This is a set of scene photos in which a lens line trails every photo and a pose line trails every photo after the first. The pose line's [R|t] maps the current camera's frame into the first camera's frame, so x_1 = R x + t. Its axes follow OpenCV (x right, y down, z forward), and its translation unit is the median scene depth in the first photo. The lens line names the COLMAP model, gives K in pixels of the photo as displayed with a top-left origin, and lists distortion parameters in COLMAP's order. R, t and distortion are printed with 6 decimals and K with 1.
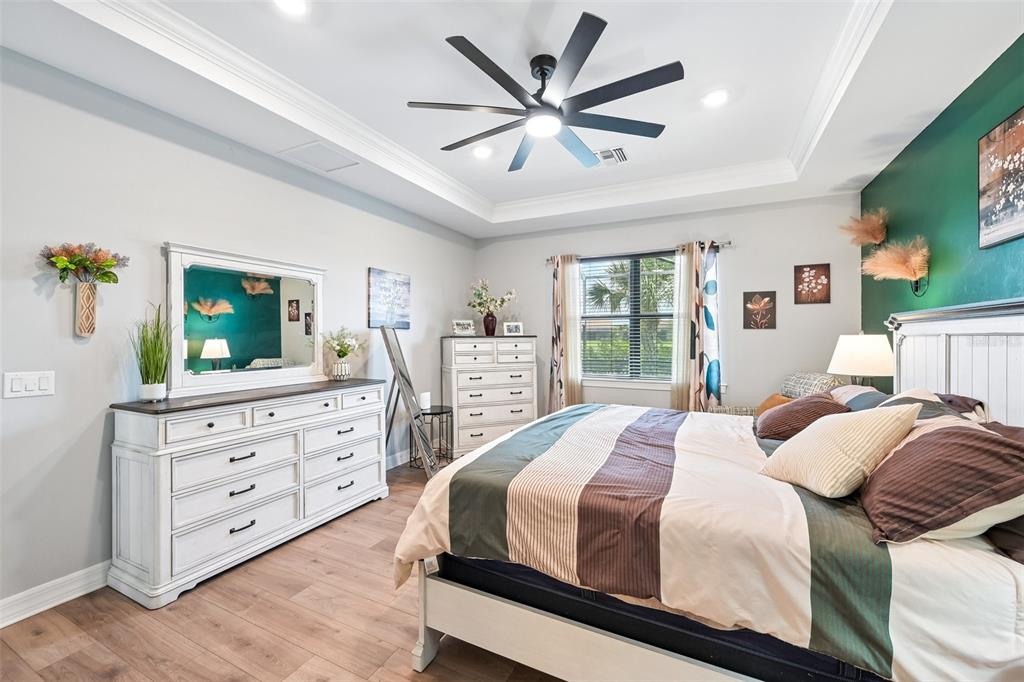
lens RADIAL K [[409.4, 0, 511.3], [0, 409.4, 338.0], [0, 0, 1]] dist [-0.001803, 0.000546]
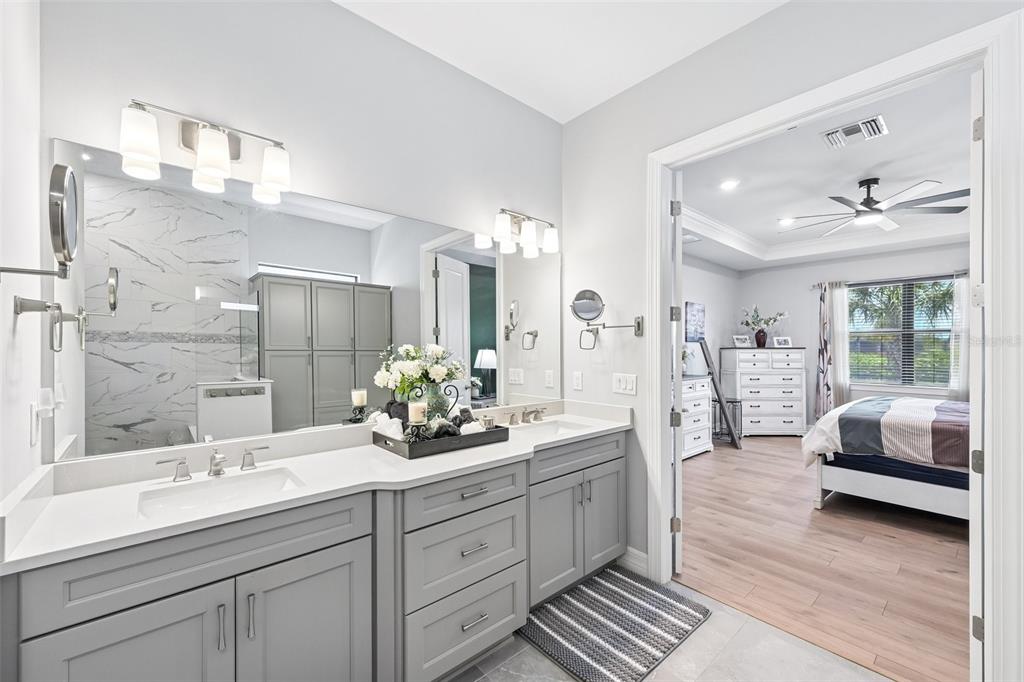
lens RADIAL K [[409.4, 0, 507.2], [0, 409.4, 347.4], [0, 0, 1]] dist [-0.001803, 0.000546]
pose [[0.920243, 0.006524, -0.391292, -0.291580], [-0.007188, 0.999974, -0.000233, 0.000516], [0.391281, 0.003027, 0.920266, -0.514796]]
